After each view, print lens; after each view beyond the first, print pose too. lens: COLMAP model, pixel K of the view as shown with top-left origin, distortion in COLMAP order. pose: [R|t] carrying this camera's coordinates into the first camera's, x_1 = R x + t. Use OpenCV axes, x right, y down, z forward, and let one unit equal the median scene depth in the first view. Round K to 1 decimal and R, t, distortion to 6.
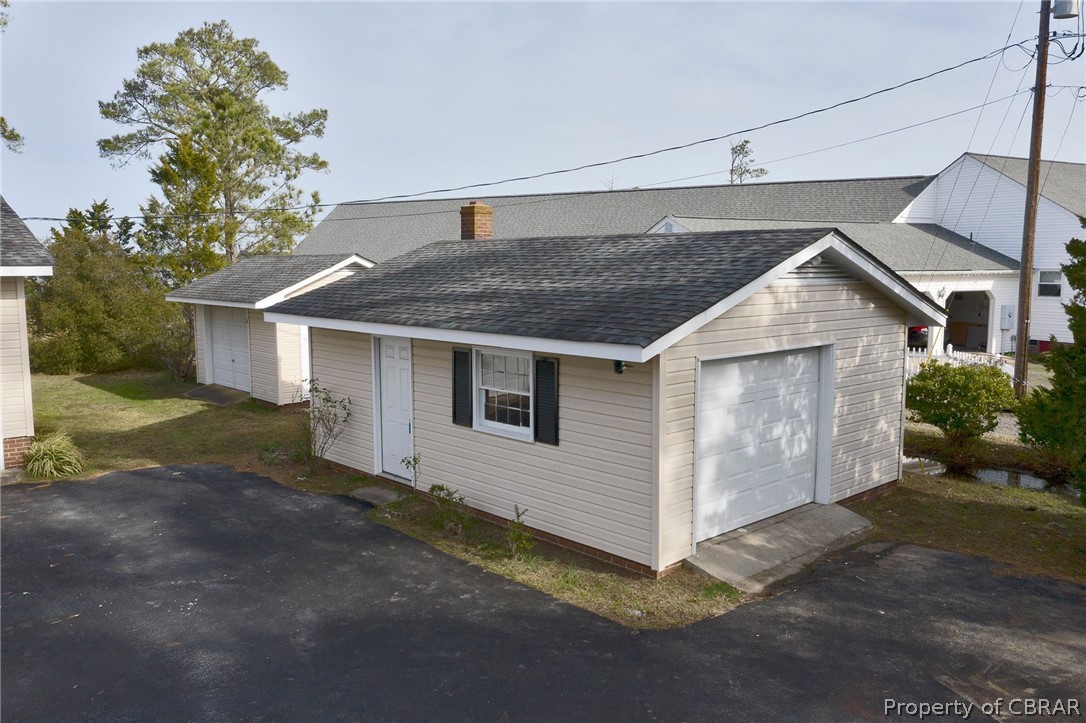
lens RADIAL K [[857.9, 0, 545.9], [0, 857.9, 359.7], [0, 0, 1]] dist [-0.007314, -0.002109]
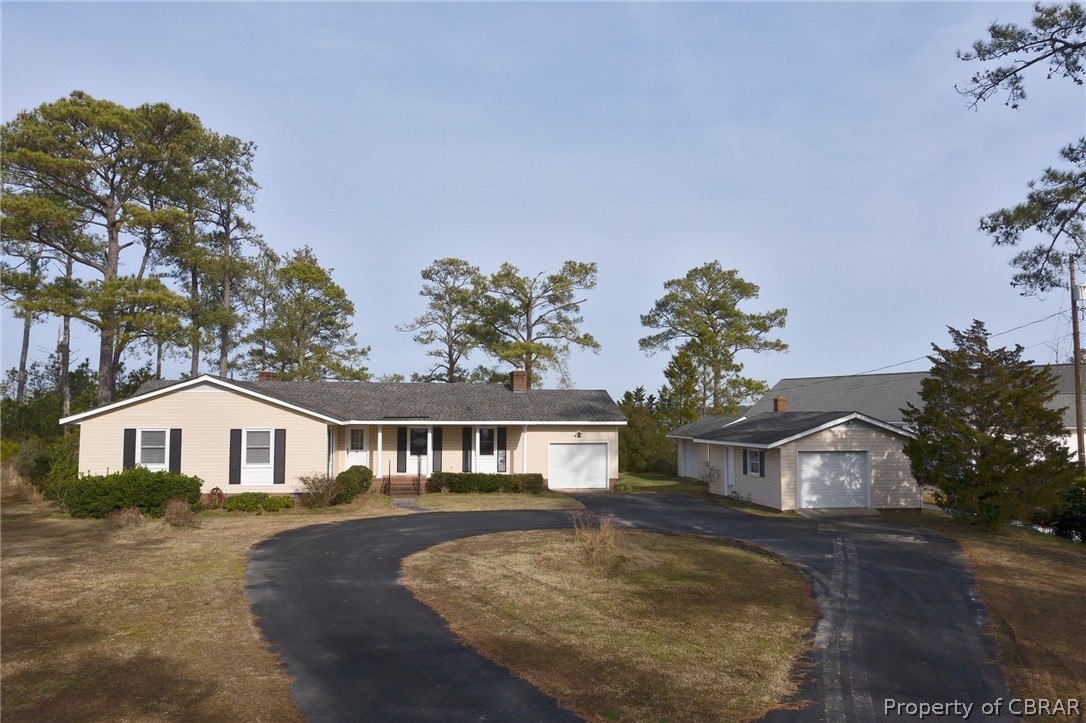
lens RADIAL K [[857.9, 0, 543.8], [0, 857.9, 360.4], [0, 0, 1]] dist [-0.007314, -0.002109]
pose [[0.835736, -0.031332, -0.548236, 0.367926], [-0.064958, 0.985720, -0.155356, 0.072832], [0.545275, 0.165449, 0.821767, -0.732257]]
